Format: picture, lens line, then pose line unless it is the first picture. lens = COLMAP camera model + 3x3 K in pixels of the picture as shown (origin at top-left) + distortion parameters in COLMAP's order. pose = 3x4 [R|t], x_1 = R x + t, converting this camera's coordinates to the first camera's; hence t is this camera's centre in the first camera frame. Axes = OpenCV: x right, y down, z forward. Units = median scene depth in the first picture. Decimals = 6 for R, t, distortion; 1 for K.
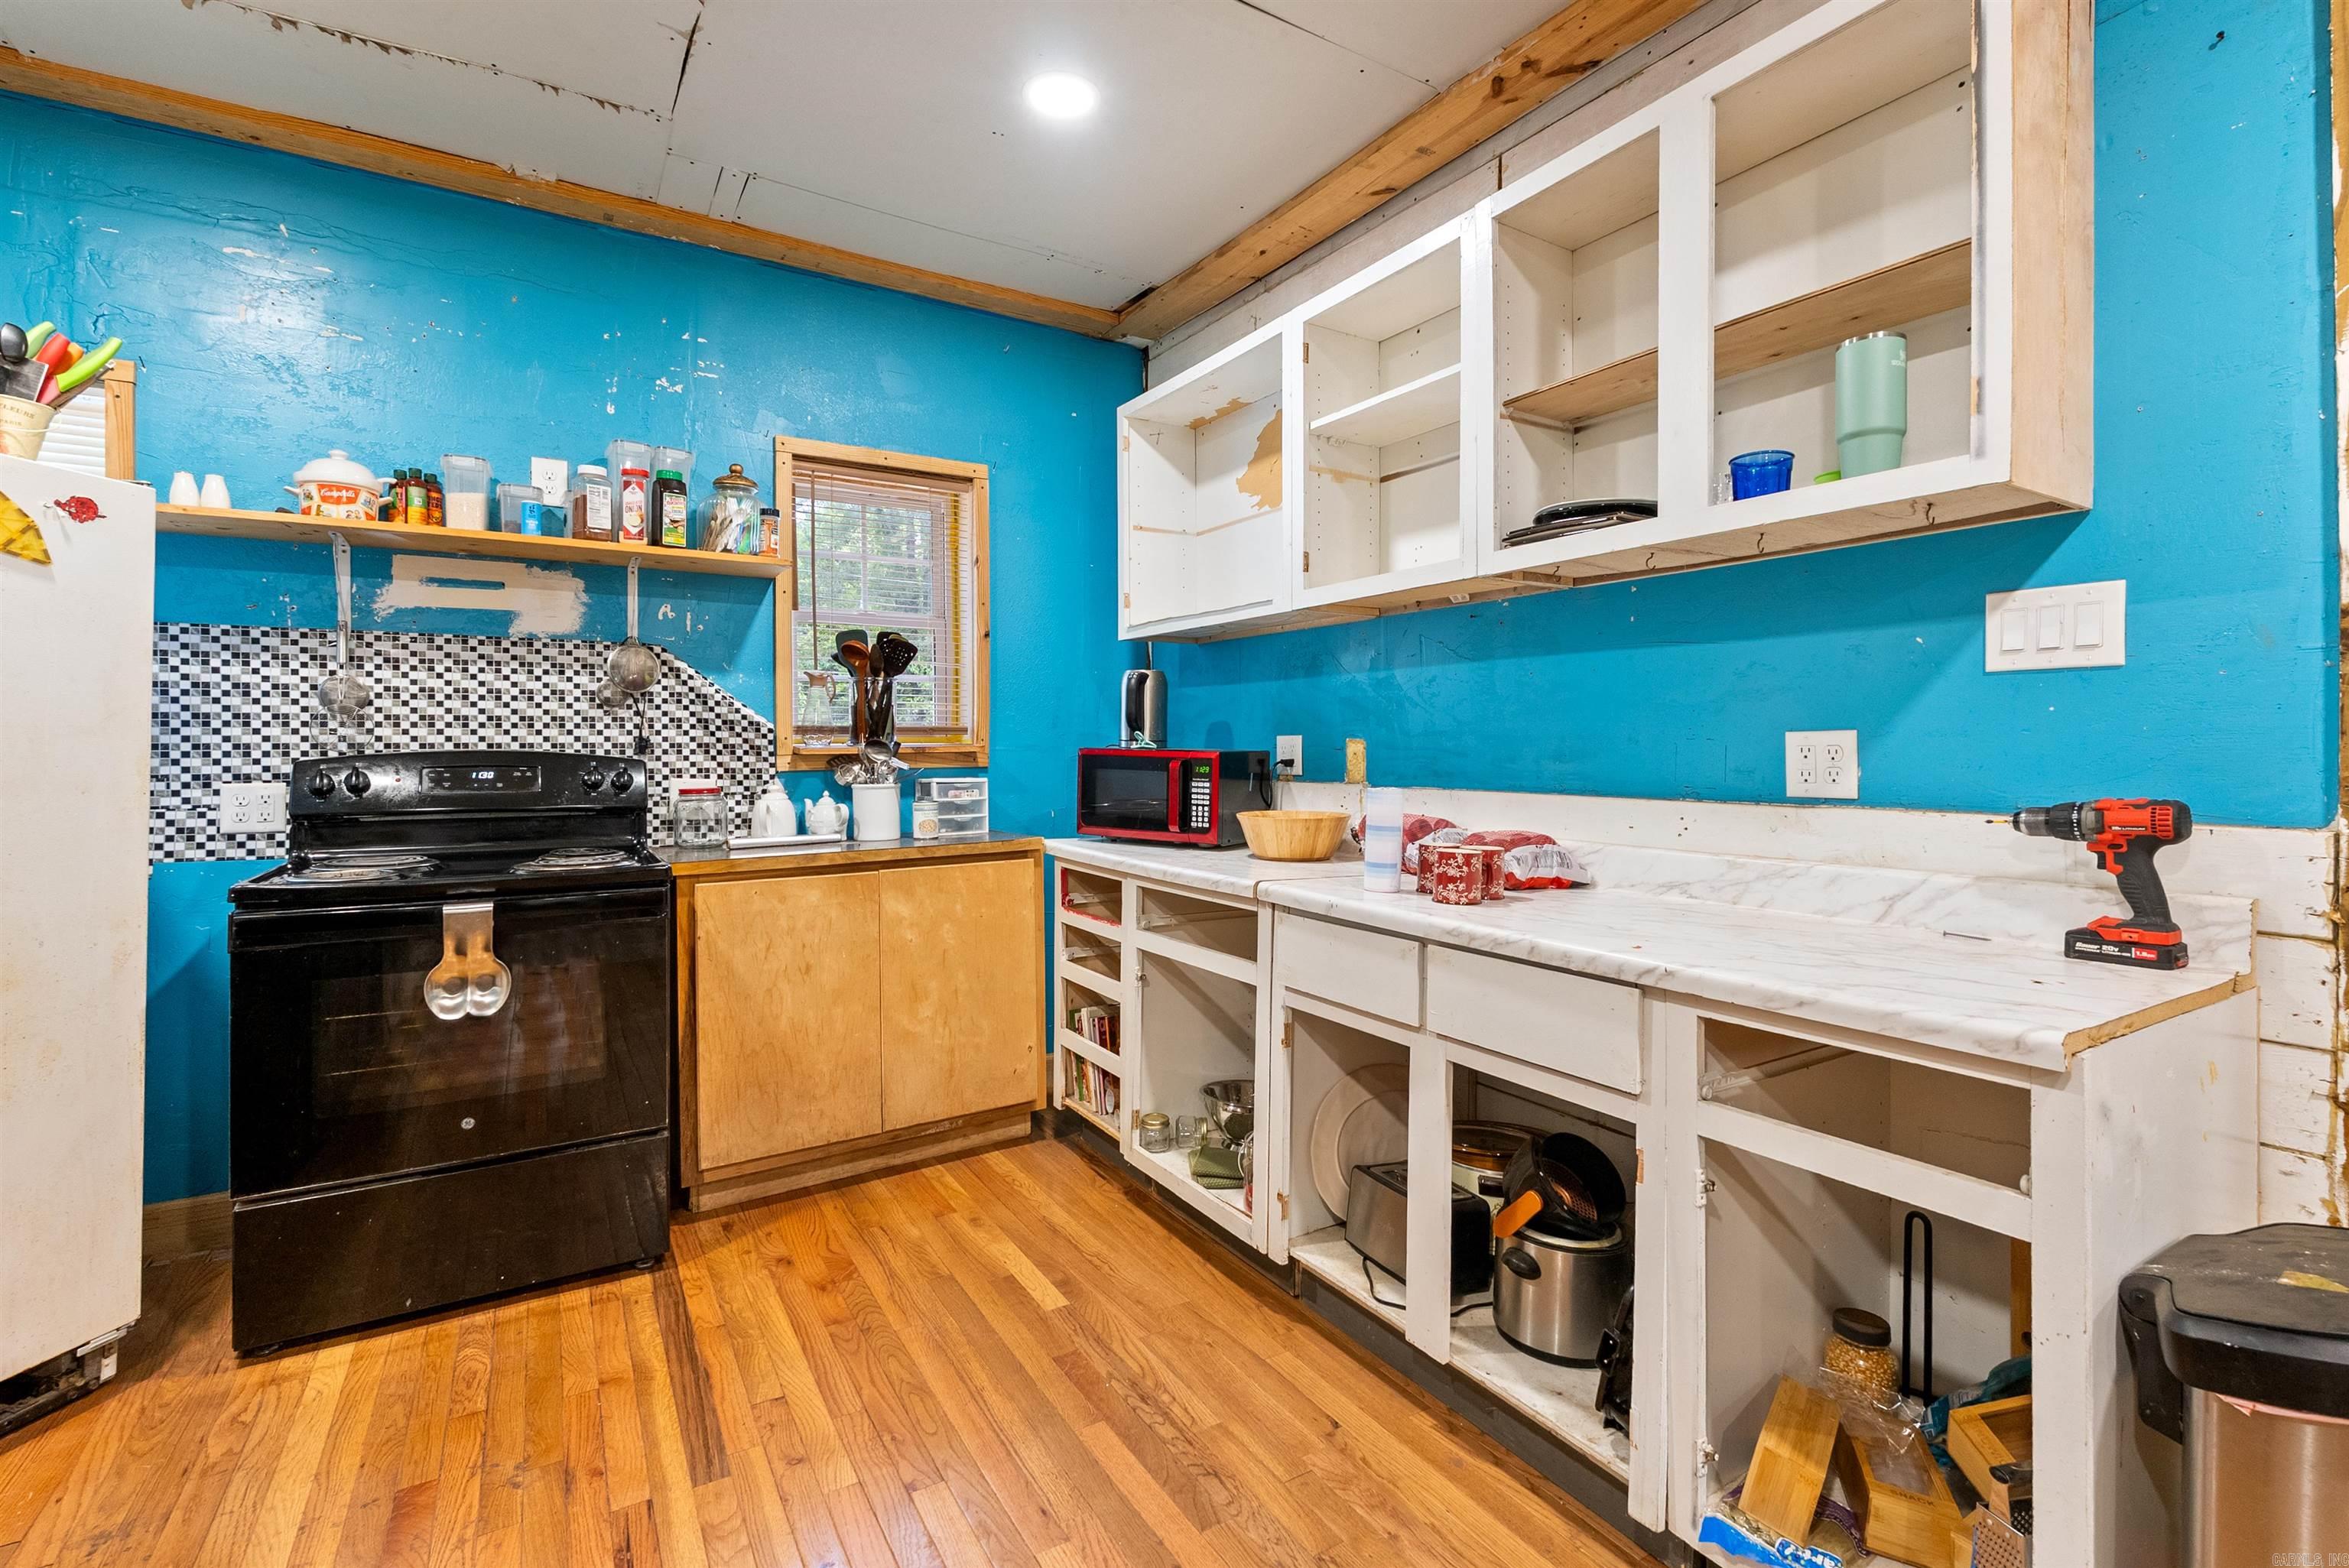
lens RADIAL K [[1049.7, 0, 1193.8], [0, 1049.7, 755.0], [0, 0, 1]] dist [-0.005827, 0.000442]
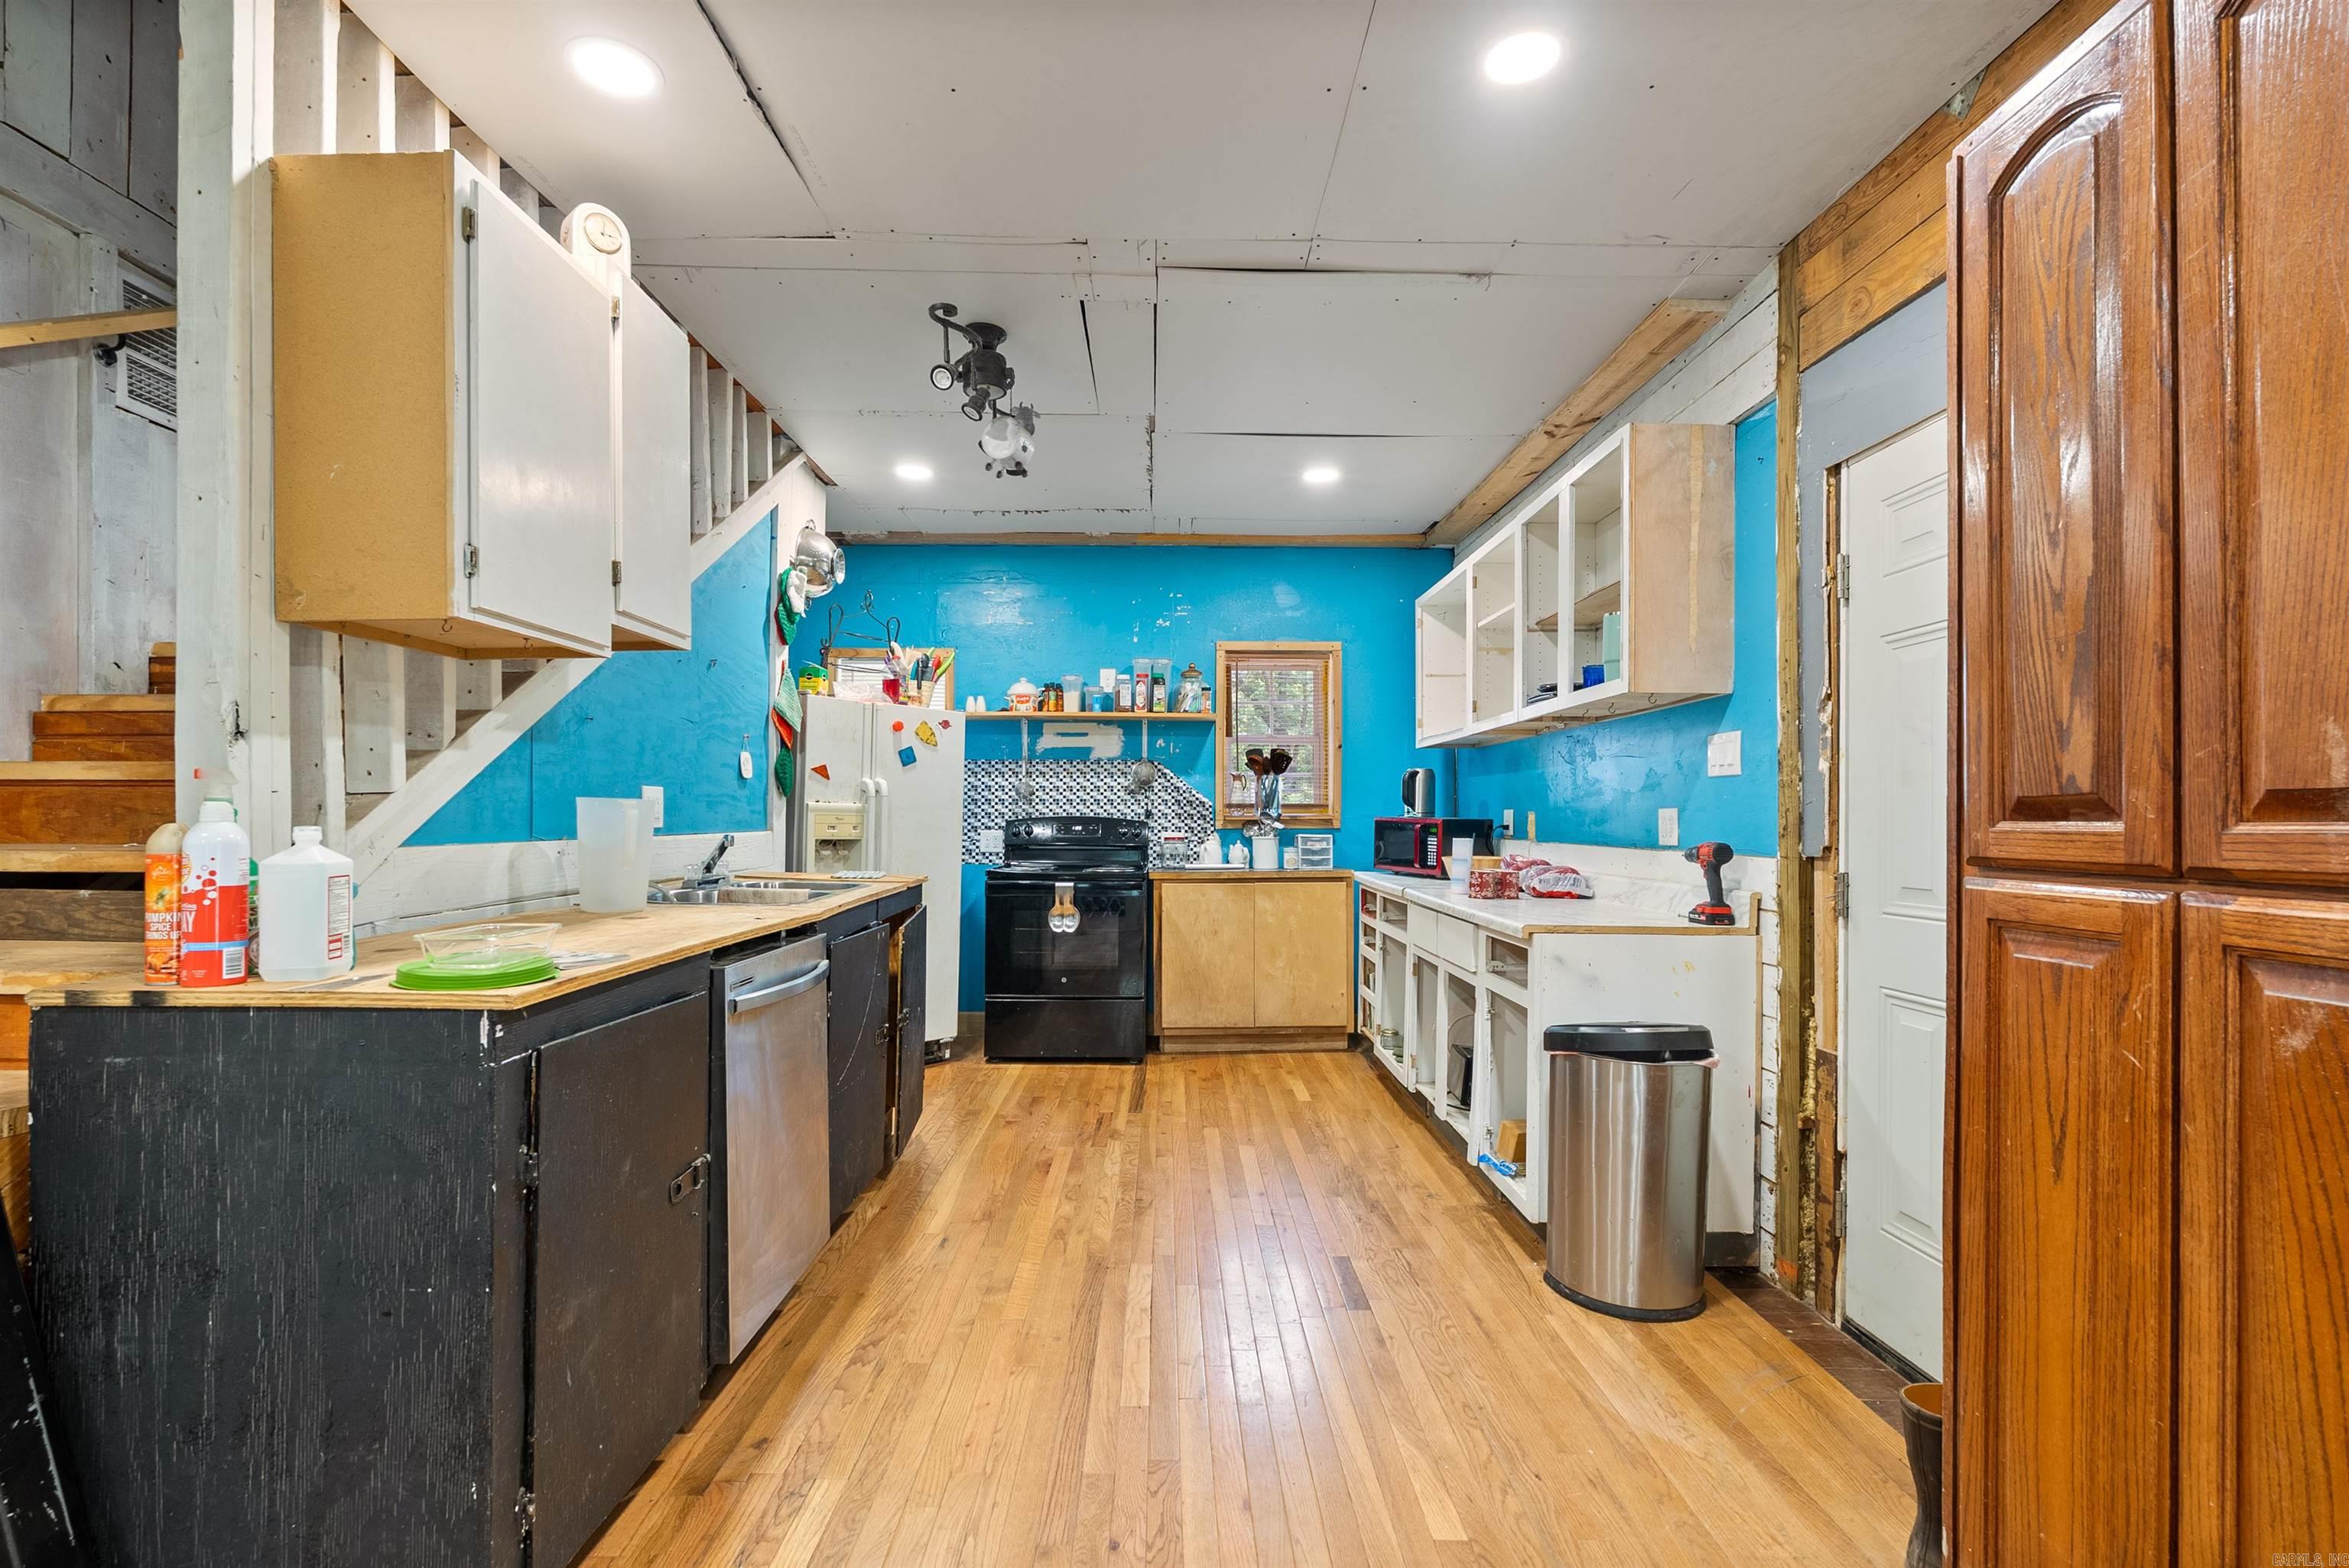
lens RADIAL K [[1049.7, 0, 1211.4], [0, 1049.7, 826.1], [0, 0, 1]] dist [-0.005827, 0.000442]
pose [[0.869078, 0.009682, -0.494580, 0.586621], [-0.010153, 0.999947, 0.001735, 0.009343], [0.494571, 0.003514, 0.869130, -0.682387]]
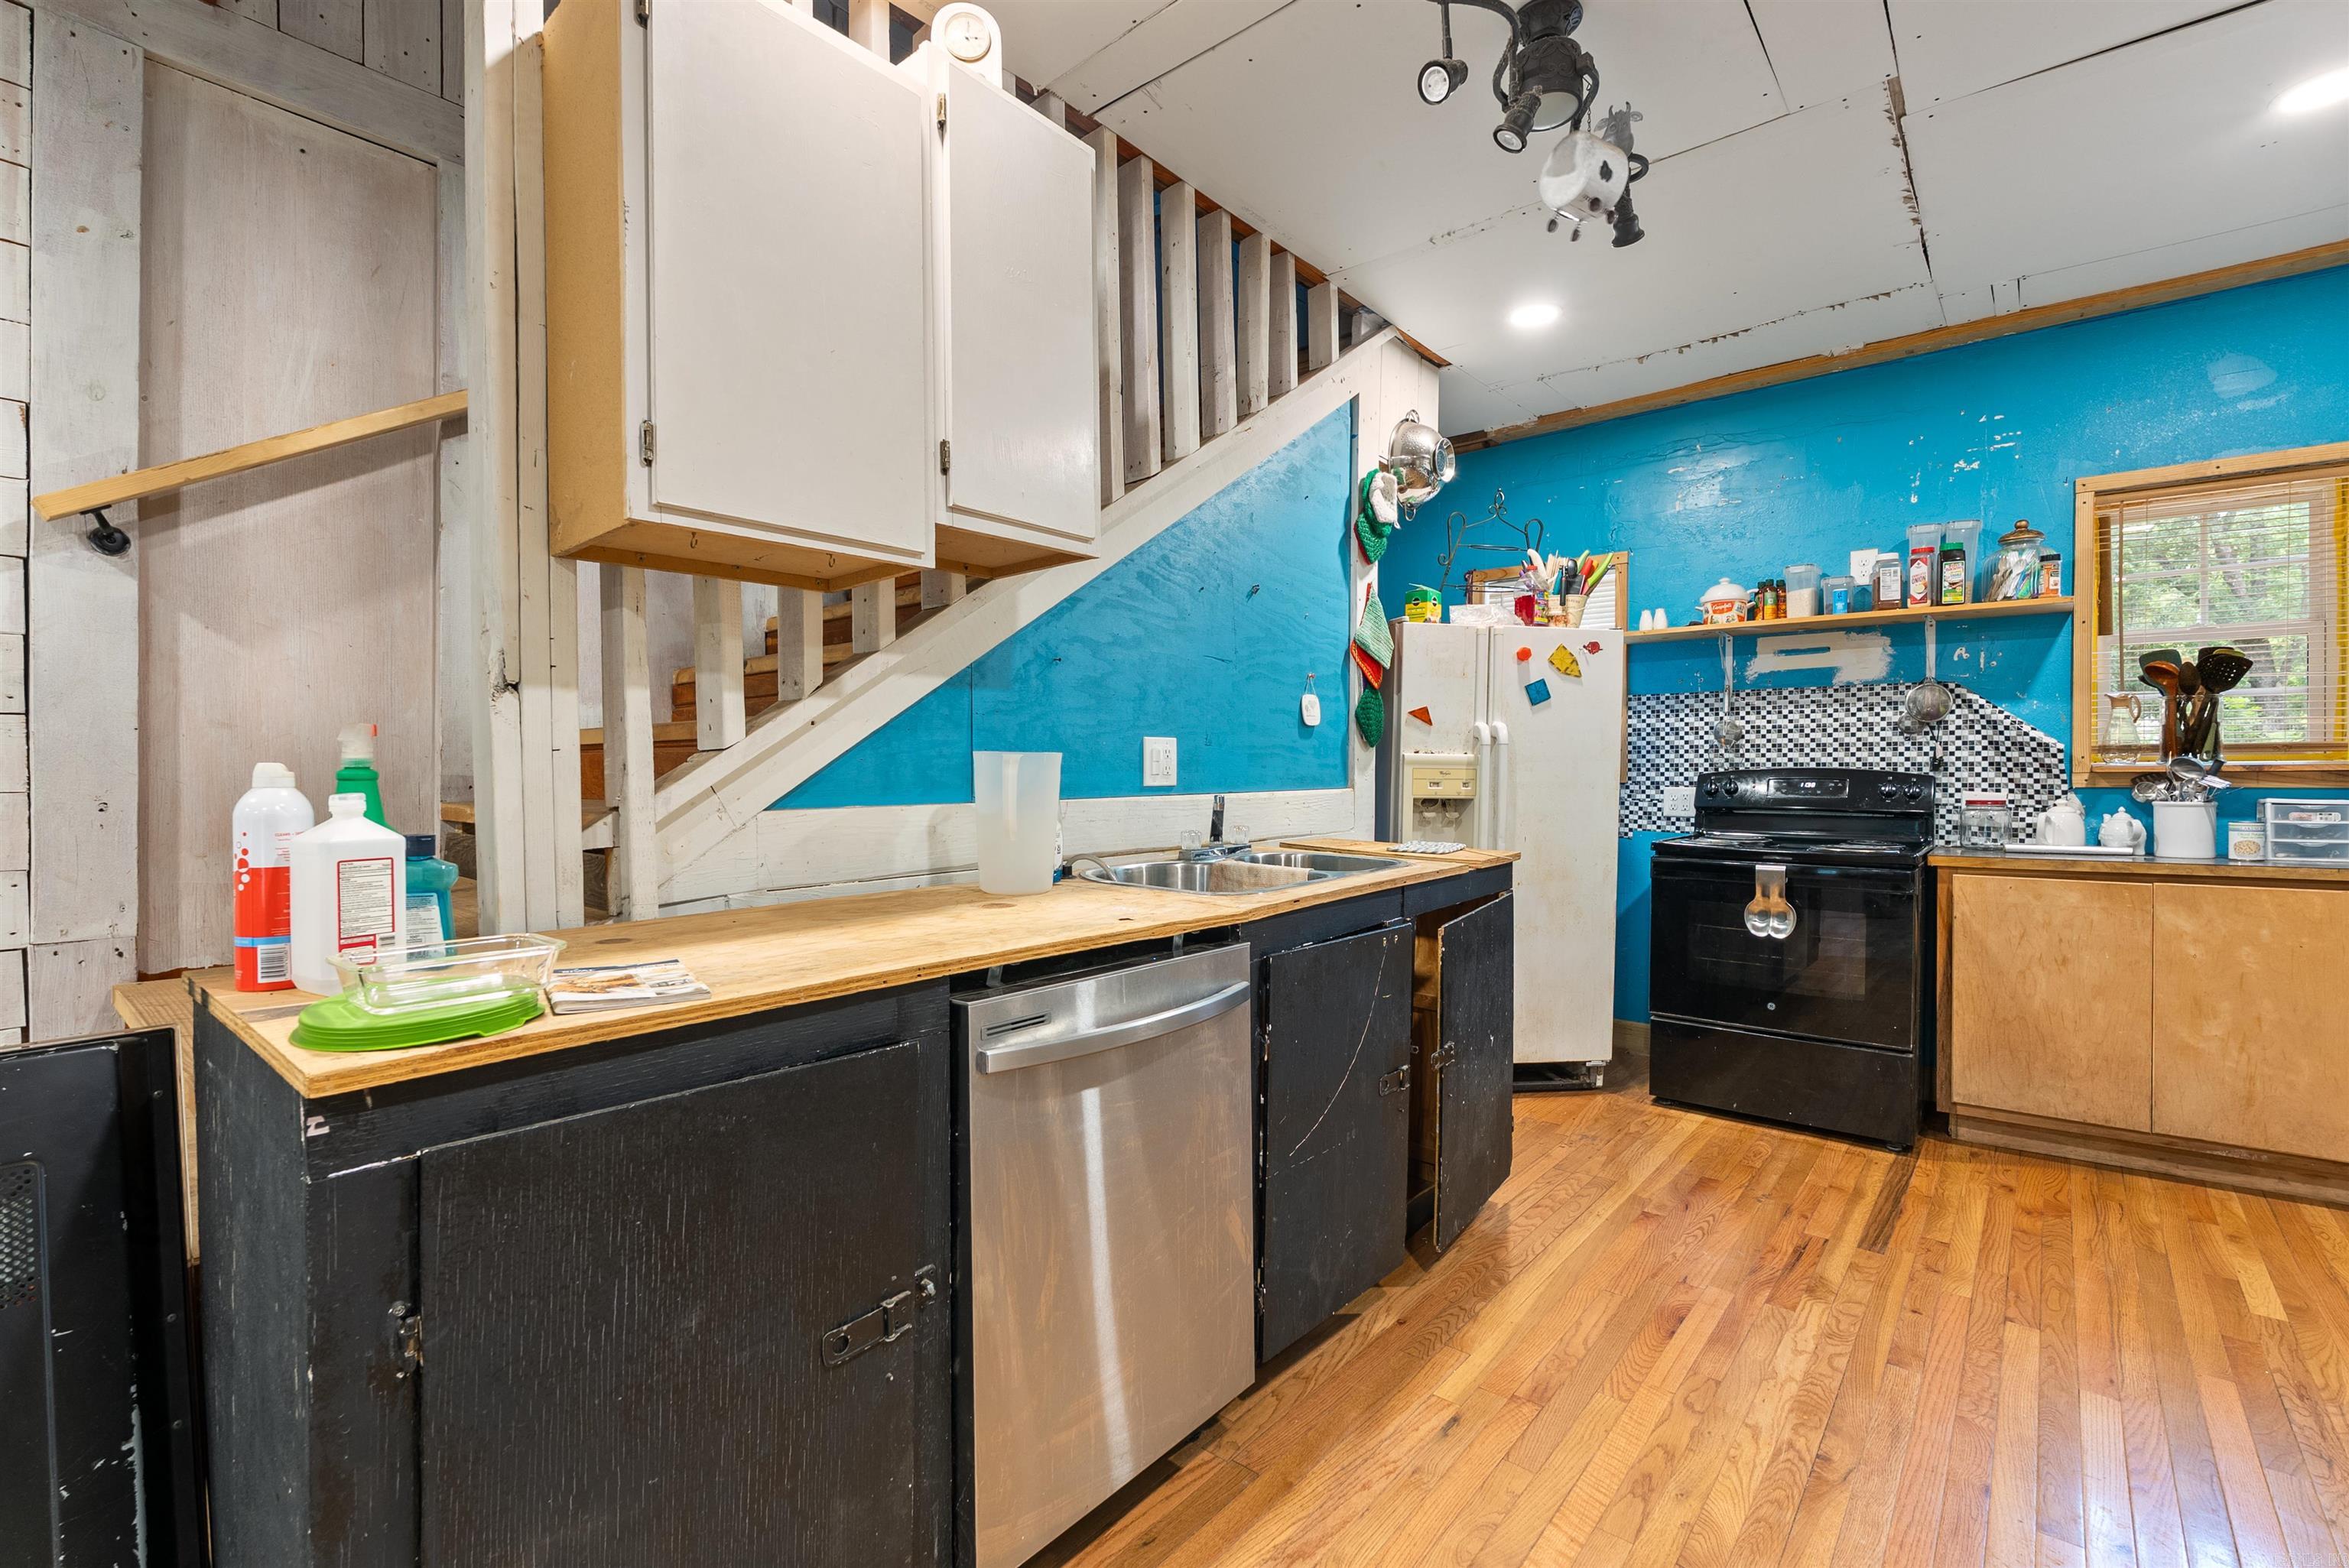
lens RADIAL K [[1049.7, 0, 1170.3], [0, 1049.7, 785.6], [0, 0, 1]] dist [-0.005827, 0.000442]
pose [[0.309070, 0.017407, -0.950880, 0.421341], [-0.006941, 0.999847, 0.016047, 0.003276], [0.951014, 0.001640, 0.309143, -0.278333]]
